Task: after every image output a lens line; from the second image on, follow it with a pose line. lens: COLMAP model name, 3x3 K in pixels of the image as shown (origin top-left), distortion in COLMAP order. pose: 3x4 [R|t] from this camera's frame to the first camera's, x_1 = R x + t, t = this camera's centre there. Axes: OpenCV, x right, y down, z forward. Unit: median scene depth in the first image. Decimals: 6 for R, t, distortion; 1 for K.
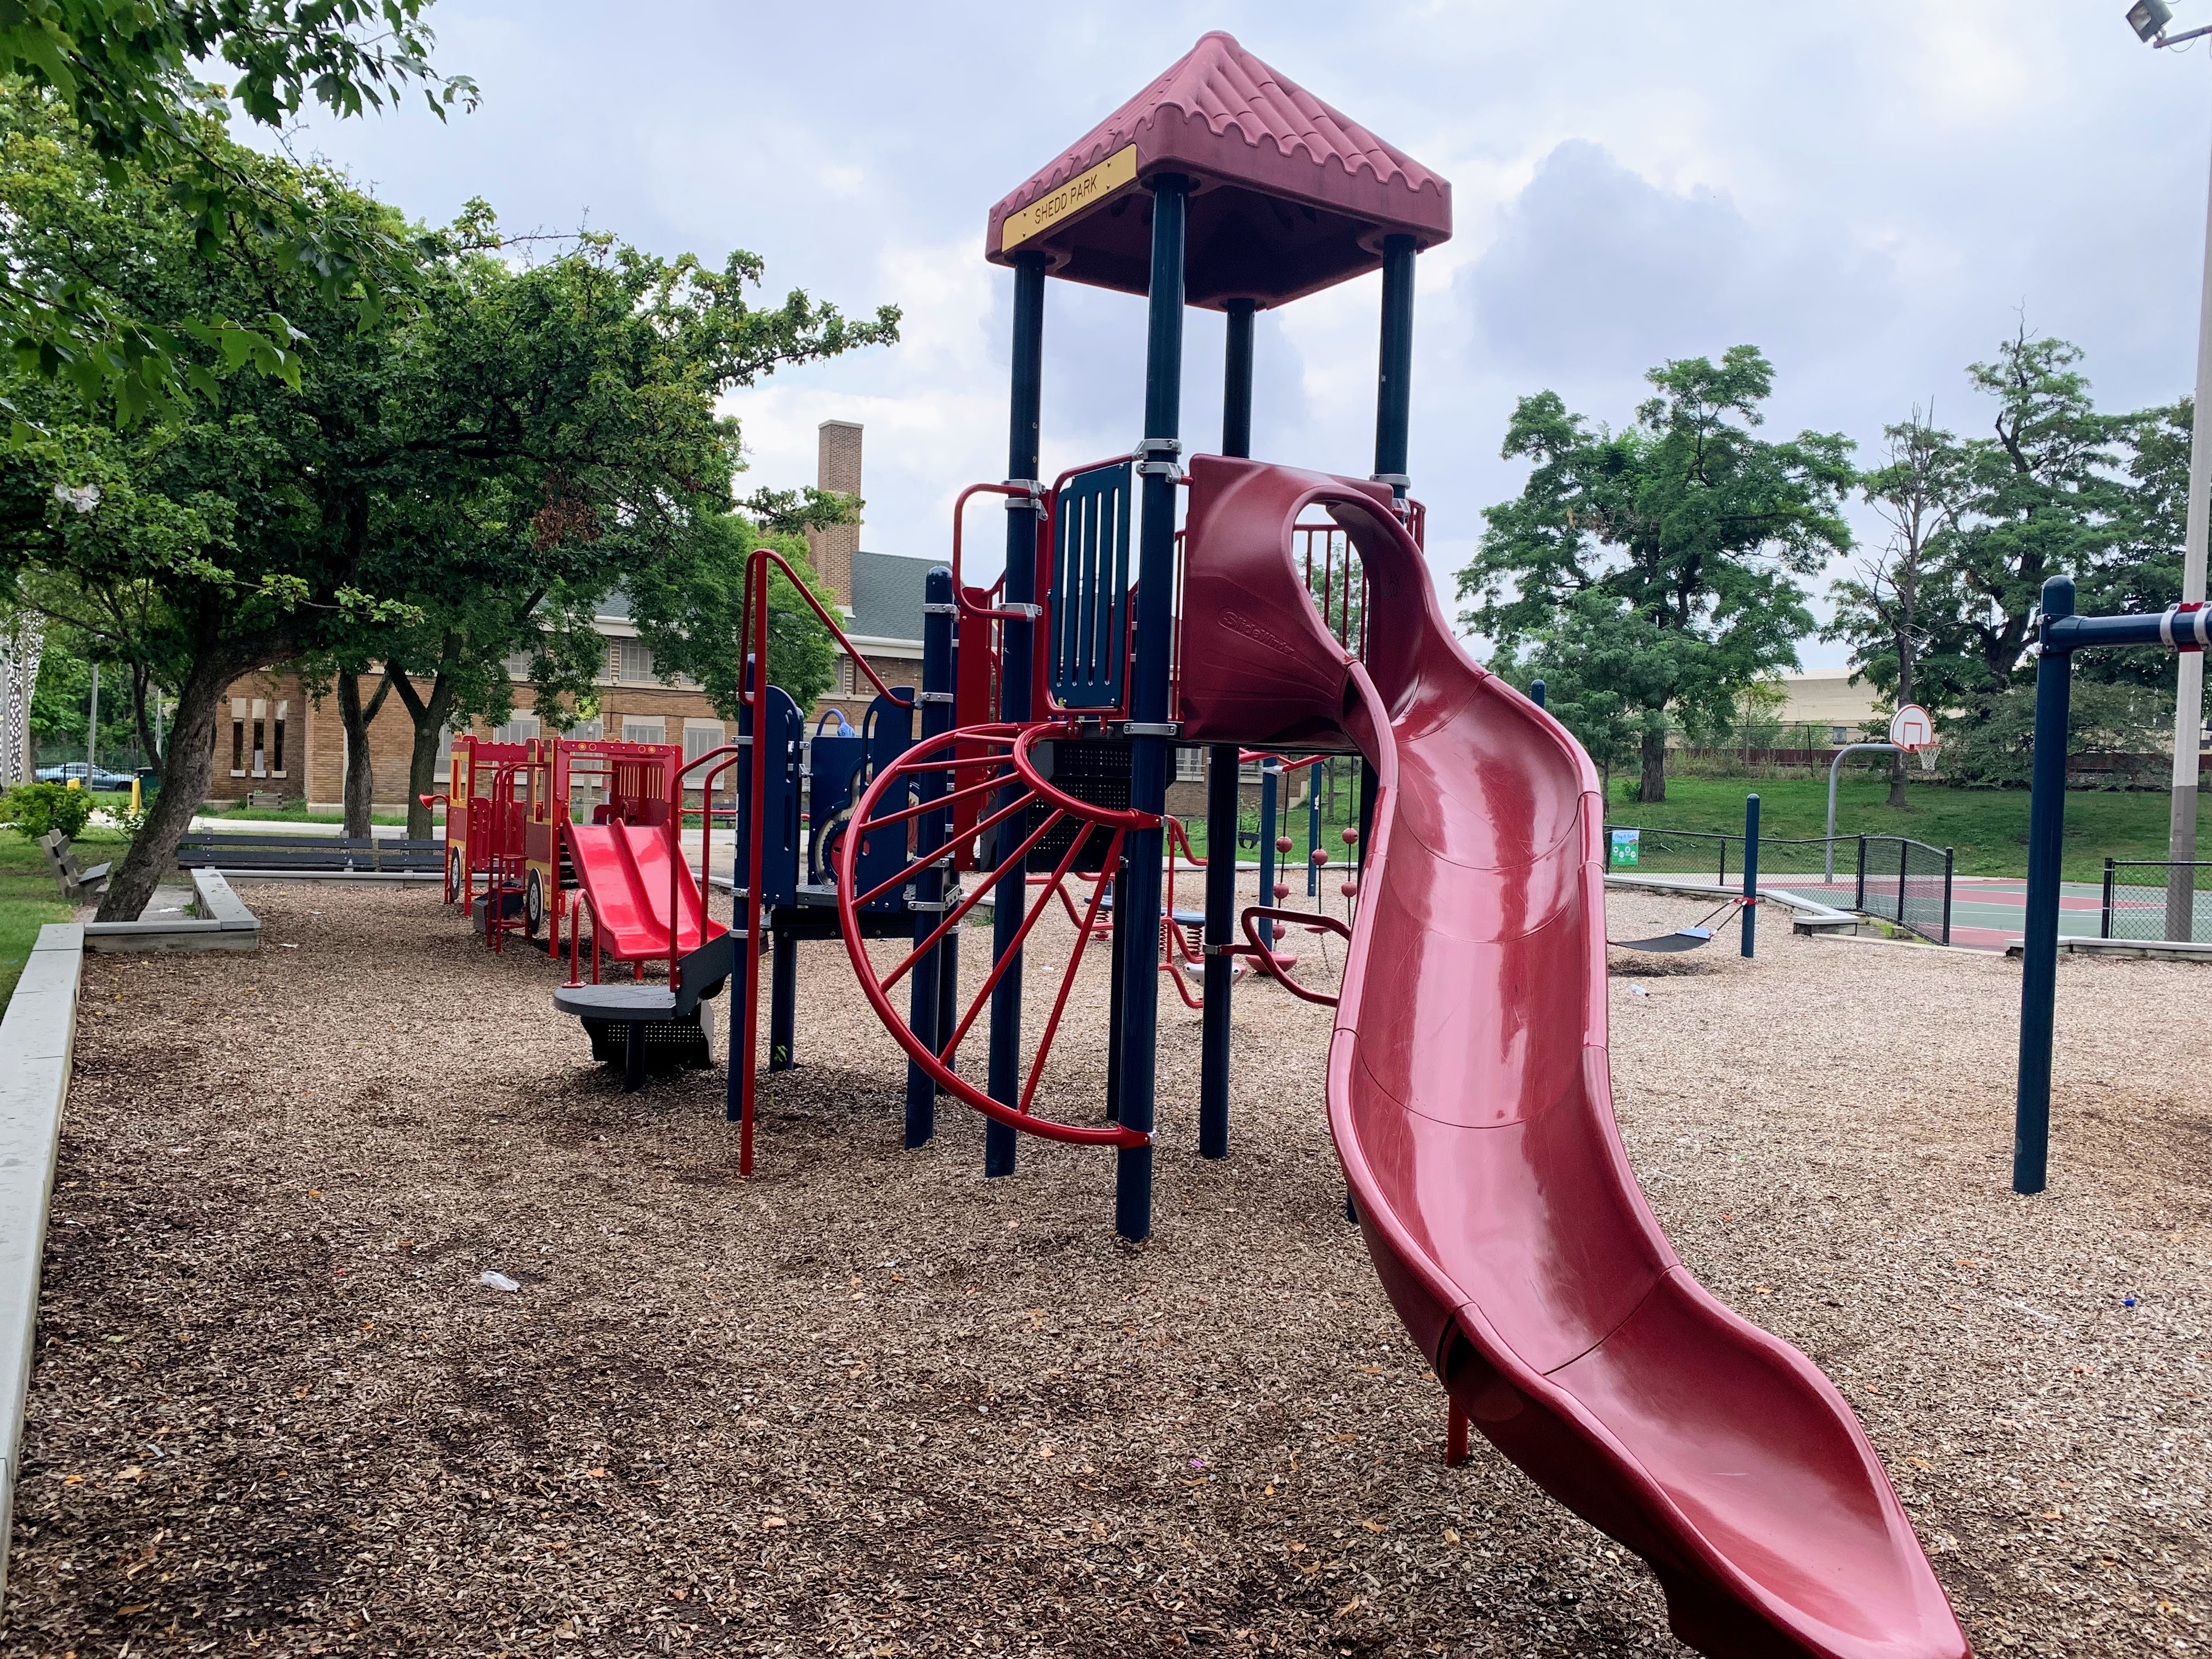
lens RADIAL K [[1686.5, 0, 1108.0], [0, 1686.5, 825.9], [0, 0, 1]] dist [0.029220, -0.026790]
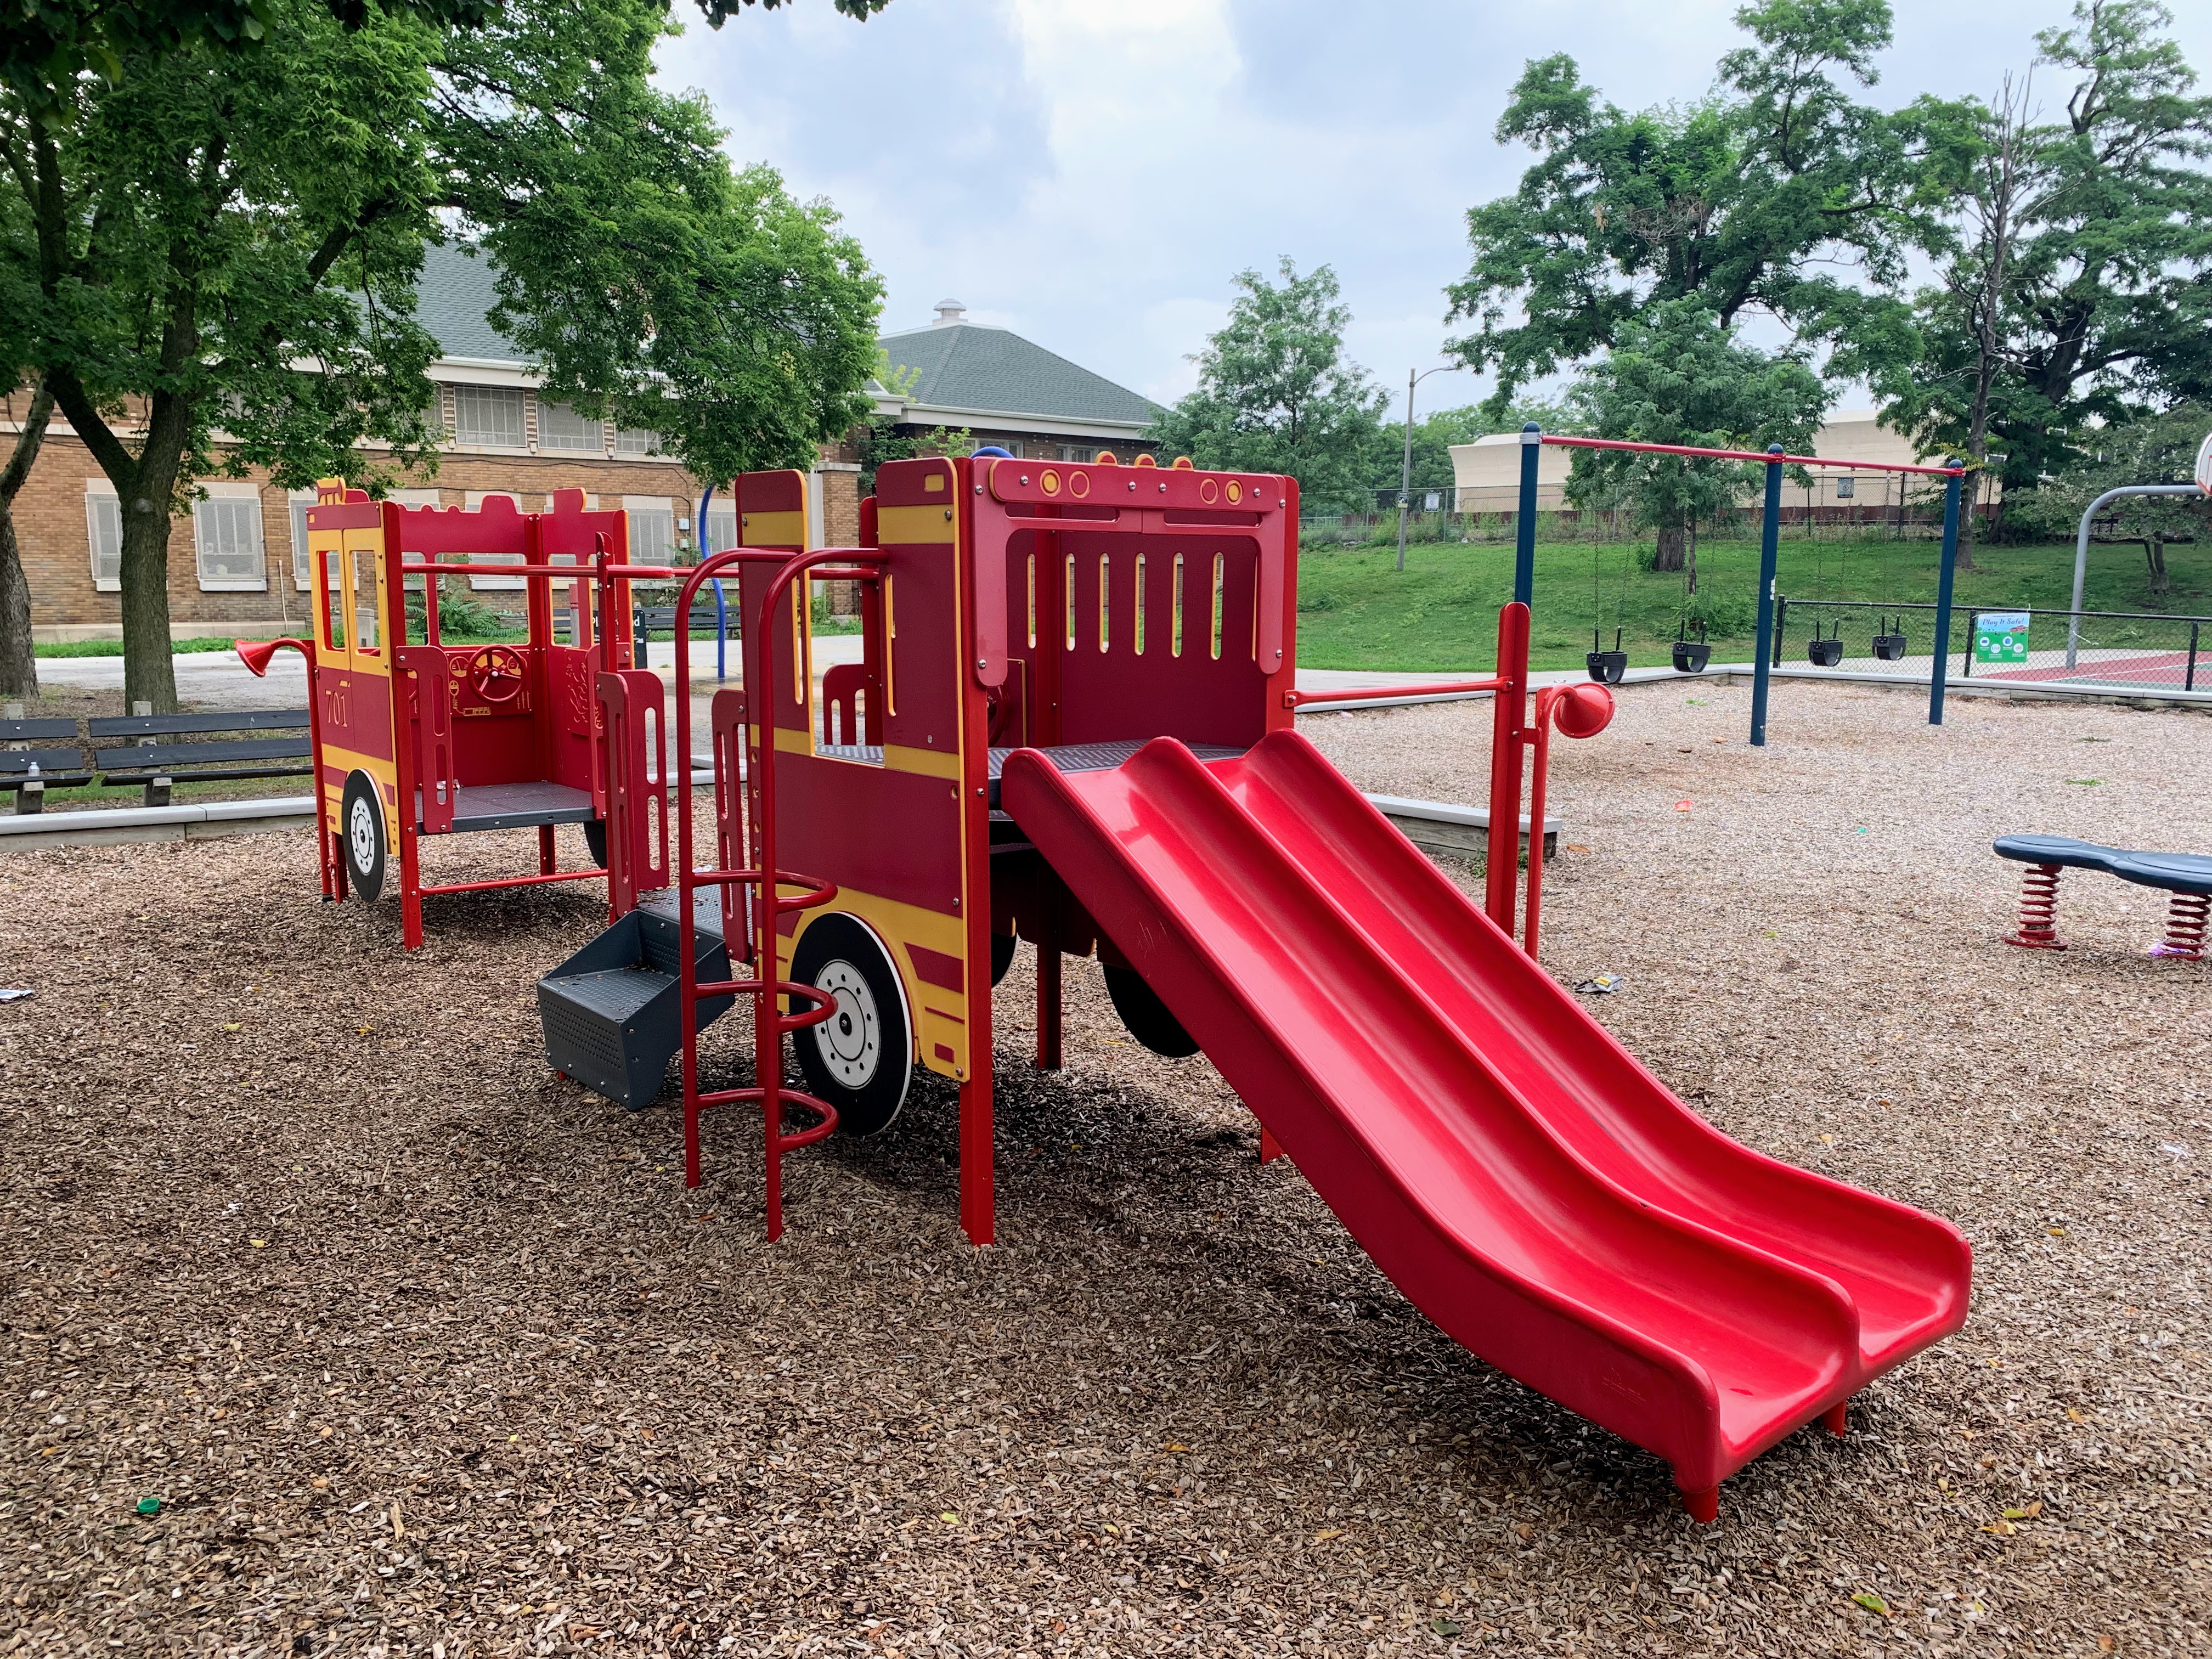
lens RADIAL K [[1686.5, 0, 1107.2], [0, 1686.5, 830.8], [0, 0, 1]] dist [0.029220, -0.026790]
pose [[0.985669, -0.051261, 0.160712, -0.098413], [0.029477, 0.990392, 0.135110, -0.007944], [-0.166094, -0.128436, 0.977710, 0.205705]]
